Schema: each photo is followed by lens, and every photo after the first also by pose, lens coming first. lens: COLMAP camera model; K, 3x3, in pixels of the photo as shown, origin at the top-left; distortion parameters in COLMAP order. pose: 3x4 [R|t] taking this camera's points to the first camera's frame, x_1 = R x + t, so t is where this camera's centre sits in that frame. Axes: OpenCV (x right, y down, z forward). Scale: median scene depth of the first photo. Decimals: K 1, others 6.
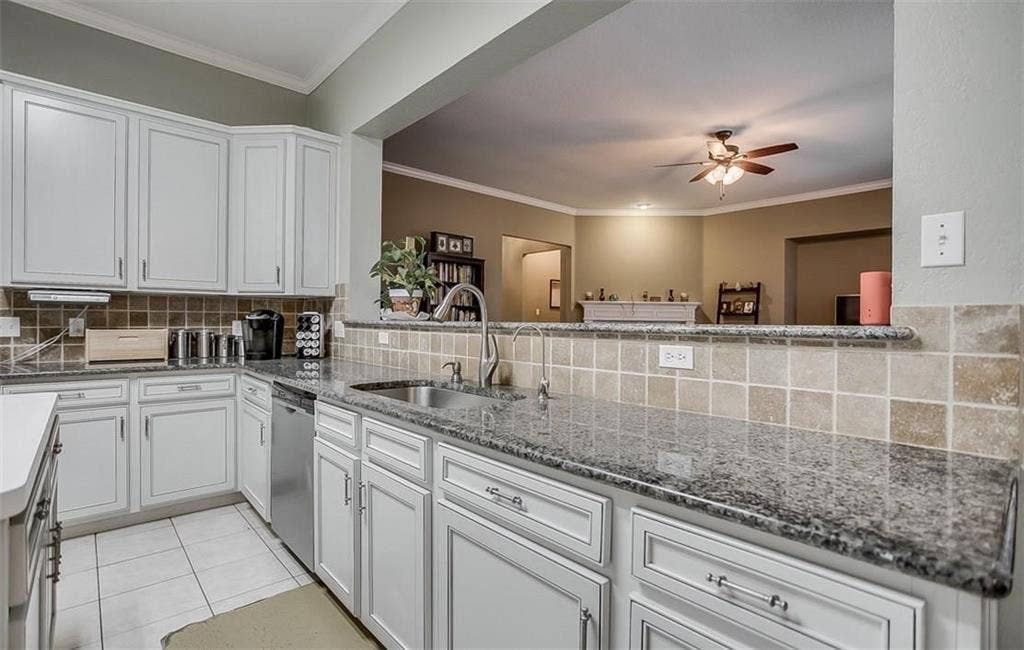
lens RADIAL K [[476.0, 0, 512.0], [0, 476.0, 325.0], [0, 0, 1]] dist [-0.055199, 0.024725]
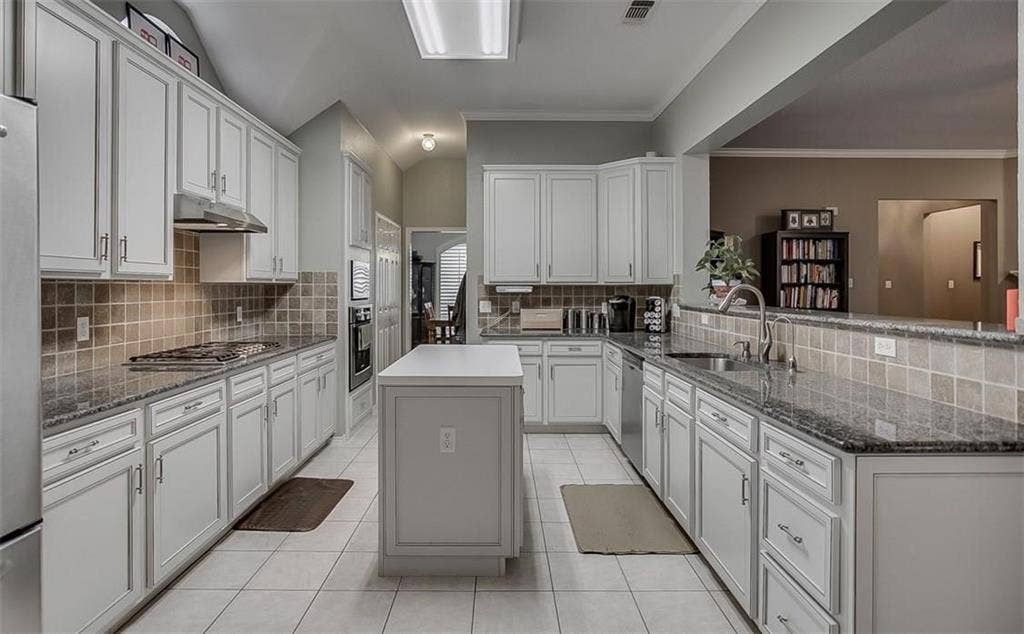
lens RADIAL K [[547.7, 0, 505.8], [0, 547.7, 285.9], [0, 0, 1]] dist [-0.002792, 0.000082]
pose [[0.740738, -0.009889, -0.671721, 0.305711], [0.002688, 0.999927, -0.011757, -0.044562], [0.671788, 0.006904, 0.740711, -0.423646]]
